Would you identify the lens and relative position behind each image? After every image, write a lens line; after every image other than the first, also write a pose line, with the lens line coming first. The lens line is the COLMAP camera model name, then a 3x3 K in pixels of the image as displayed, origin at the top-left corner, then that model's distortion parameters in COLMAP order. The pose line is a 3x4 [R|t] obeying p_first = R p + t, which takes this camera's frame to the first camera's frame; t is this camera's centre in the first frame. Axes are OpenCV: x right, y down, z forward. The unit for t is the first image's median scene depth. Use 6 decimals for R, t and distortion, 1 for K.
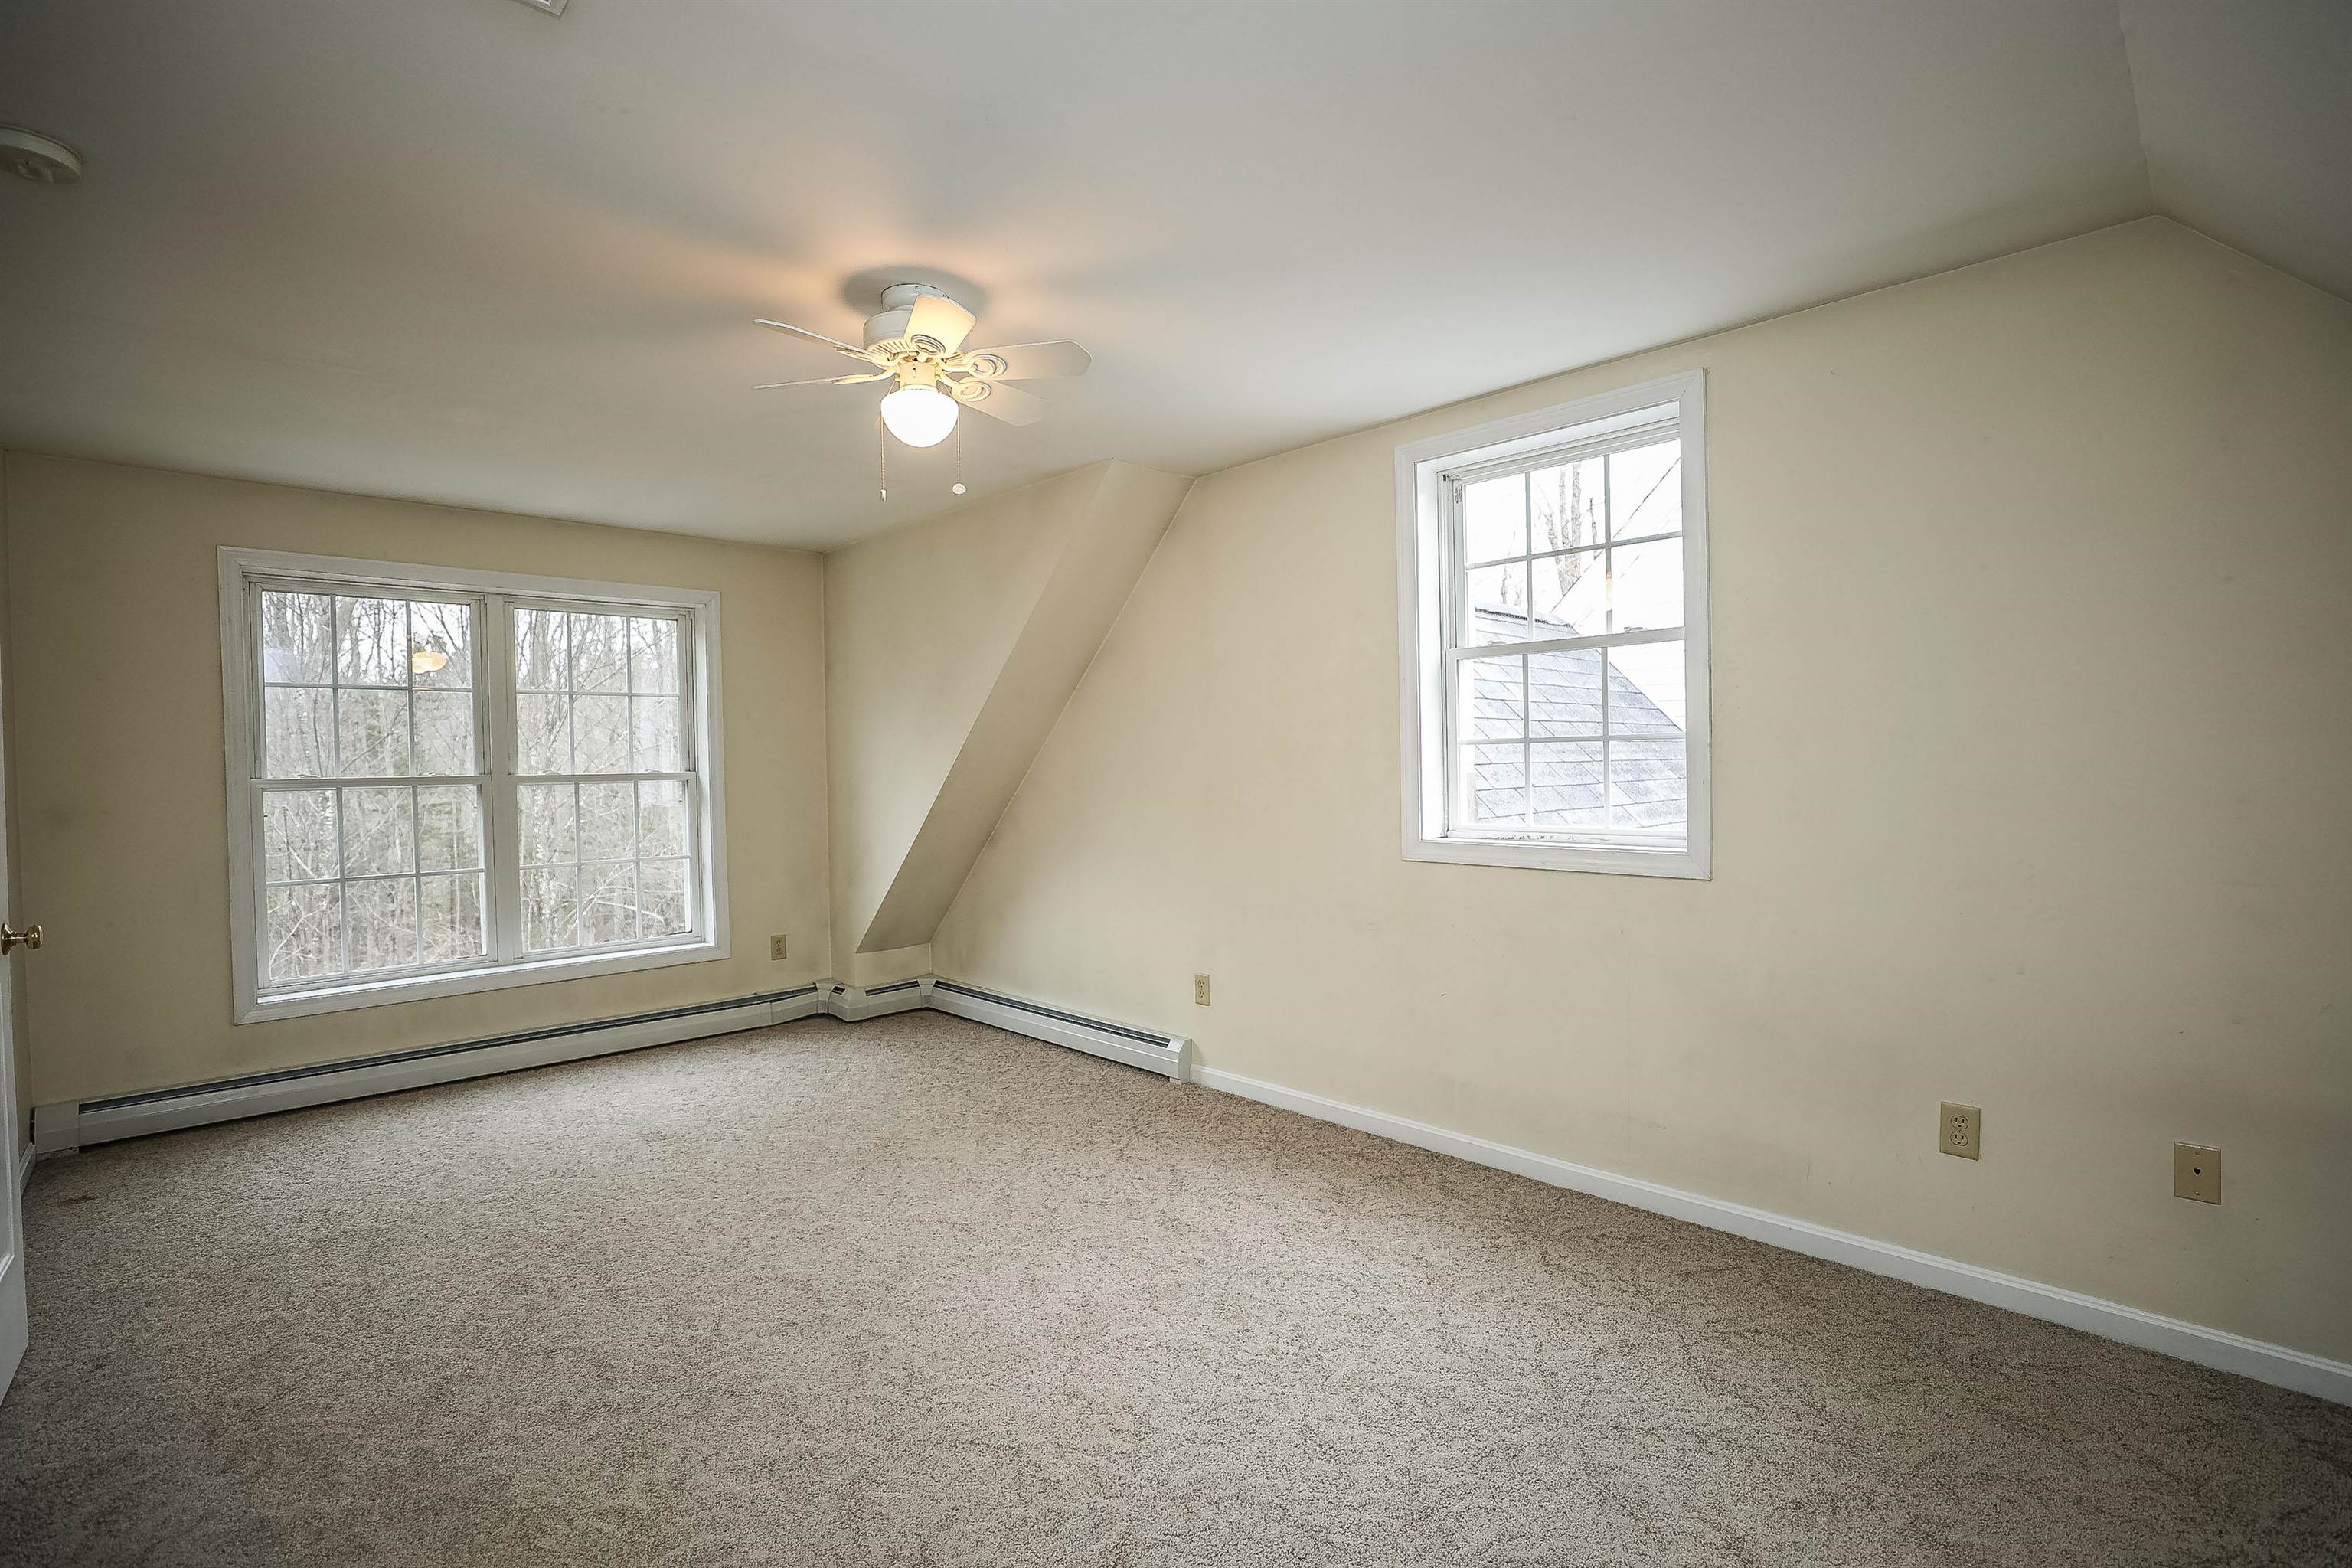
lens RADIAL K [[1101.5, 0, 1207.3], [0, 1101.5, 804.2], [0, 0, 1]] dist [-0.027682, 0.000053]
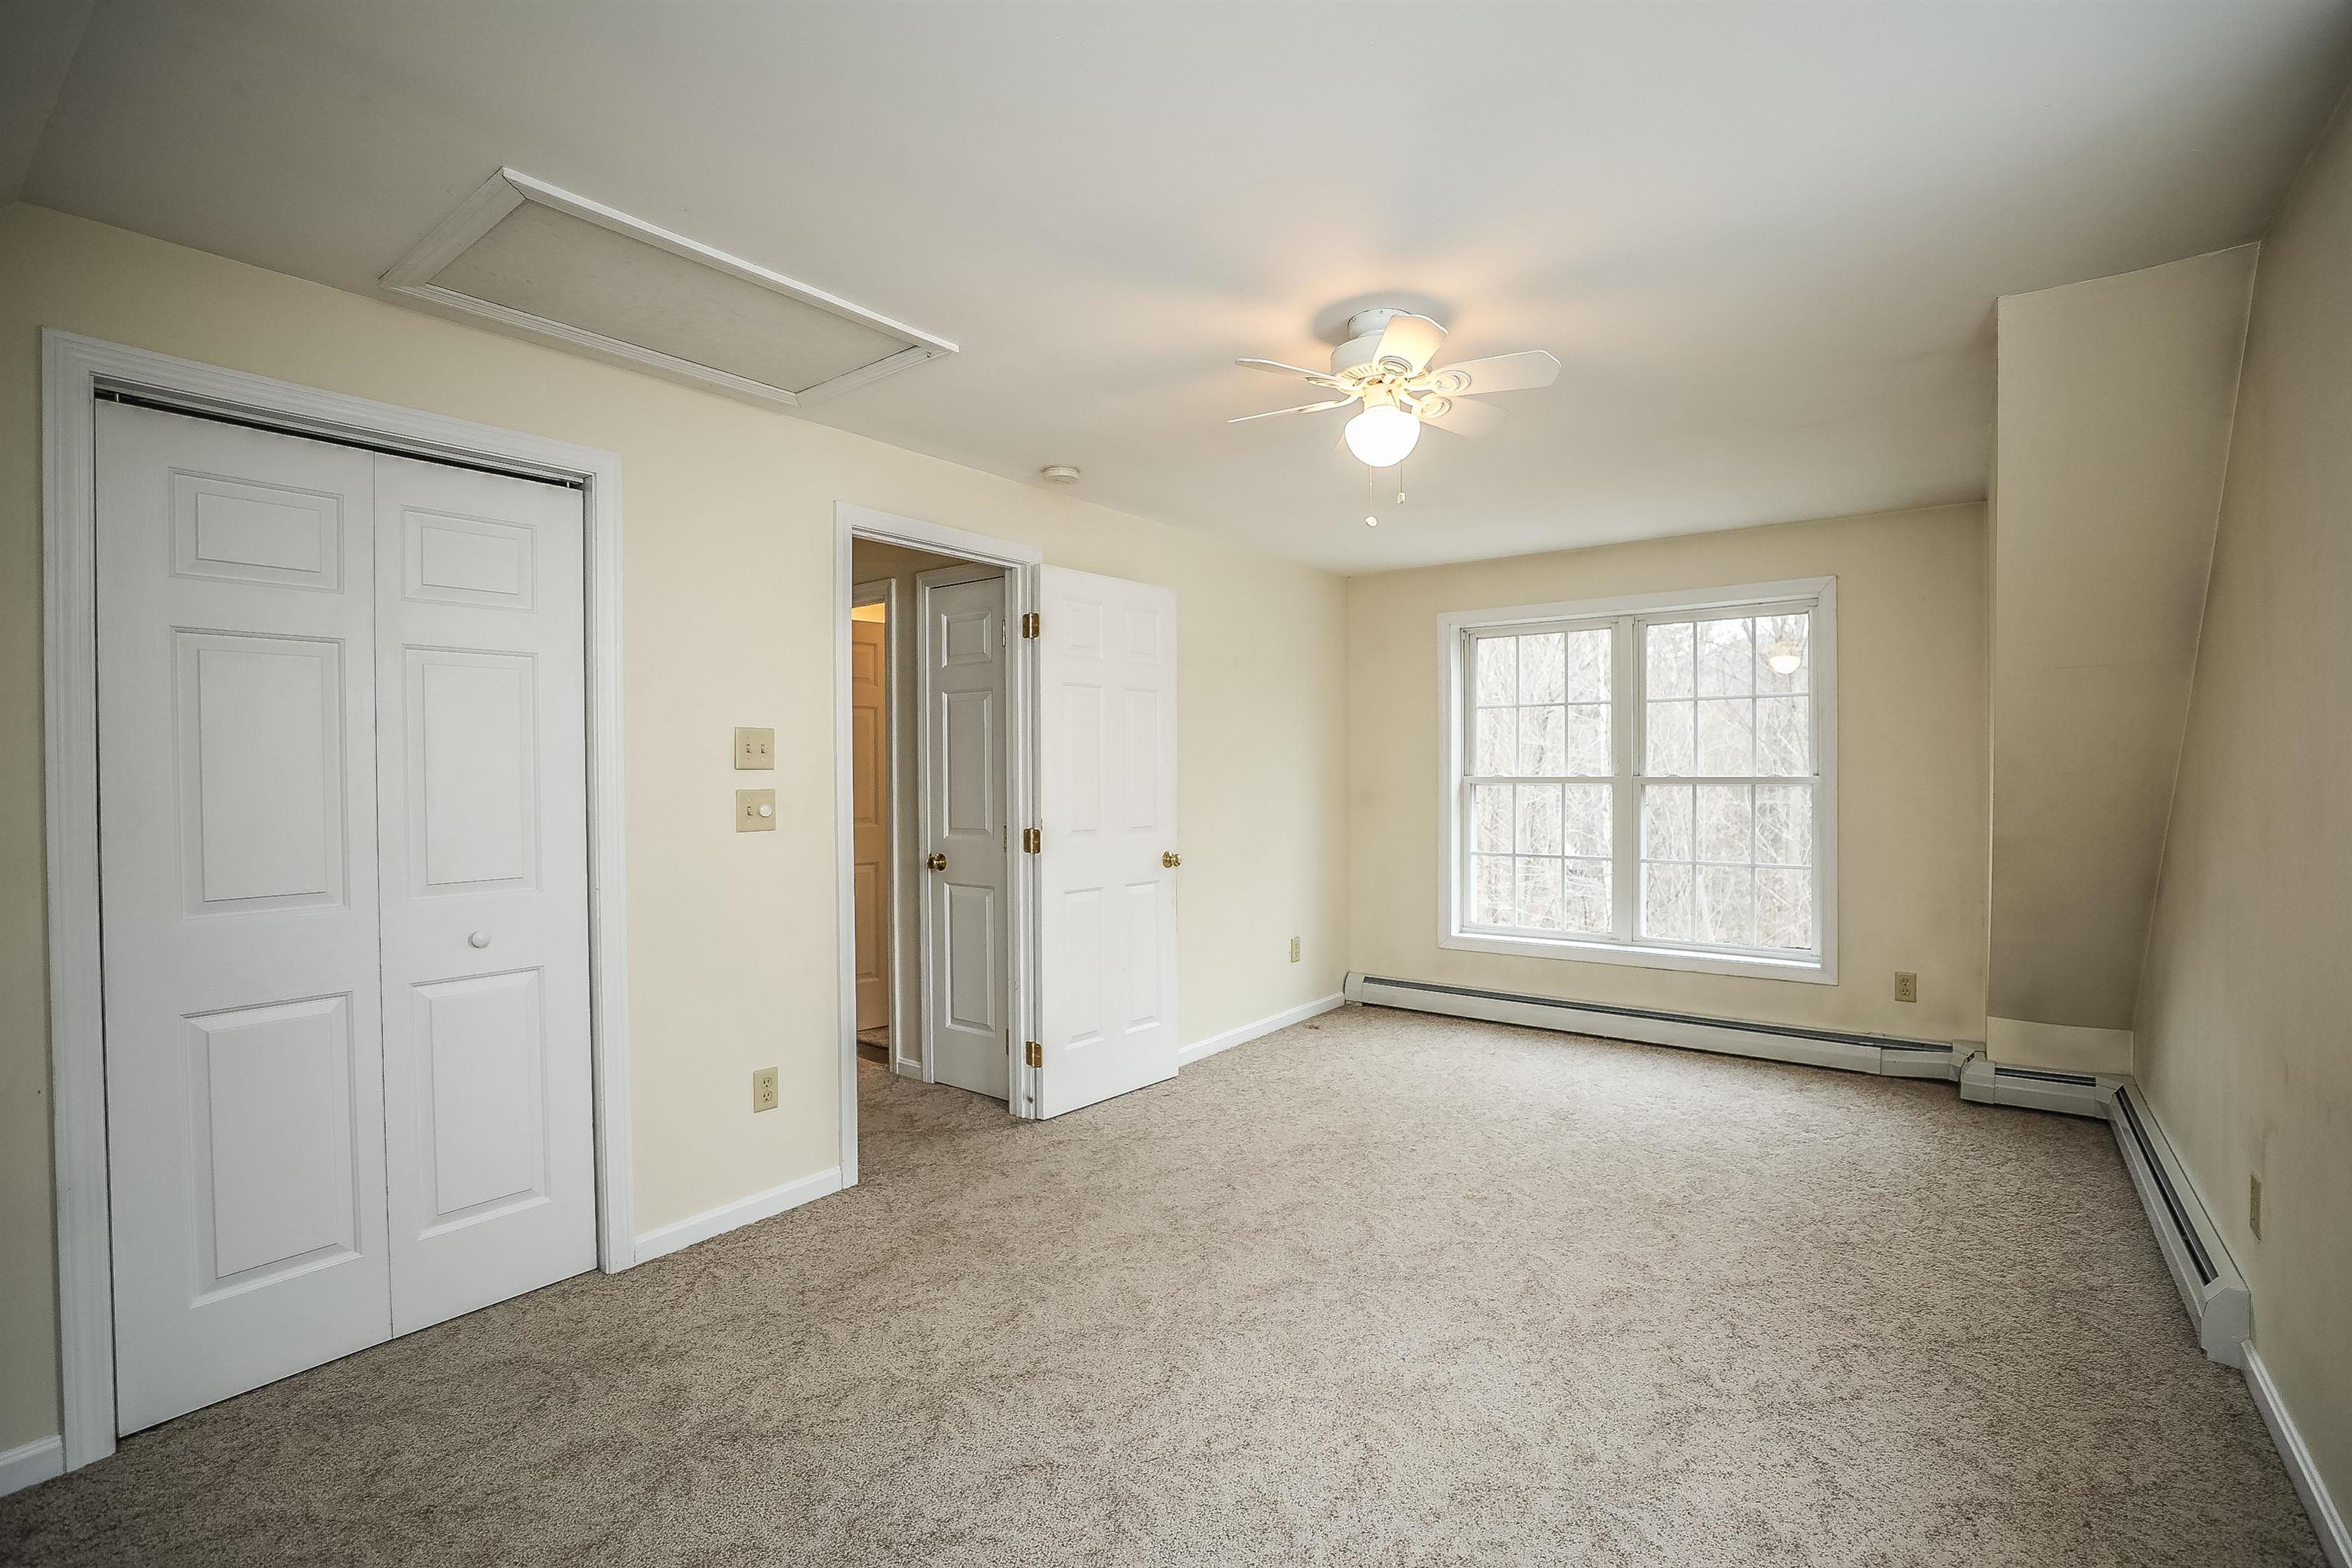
lens RADIAL K [[1094.3, 0, 1176.0], [0, 1094.3, 784.0], [0, 0, 1]] dist [-0.002418, 0.000028]
pose [[0.137869, 0.023409, -0.990174, 0.415026], [-0.038253, 0.999101, 0.018294, -0.021651], [0.989711, 0.035355, 0.138641, 0.382705]]
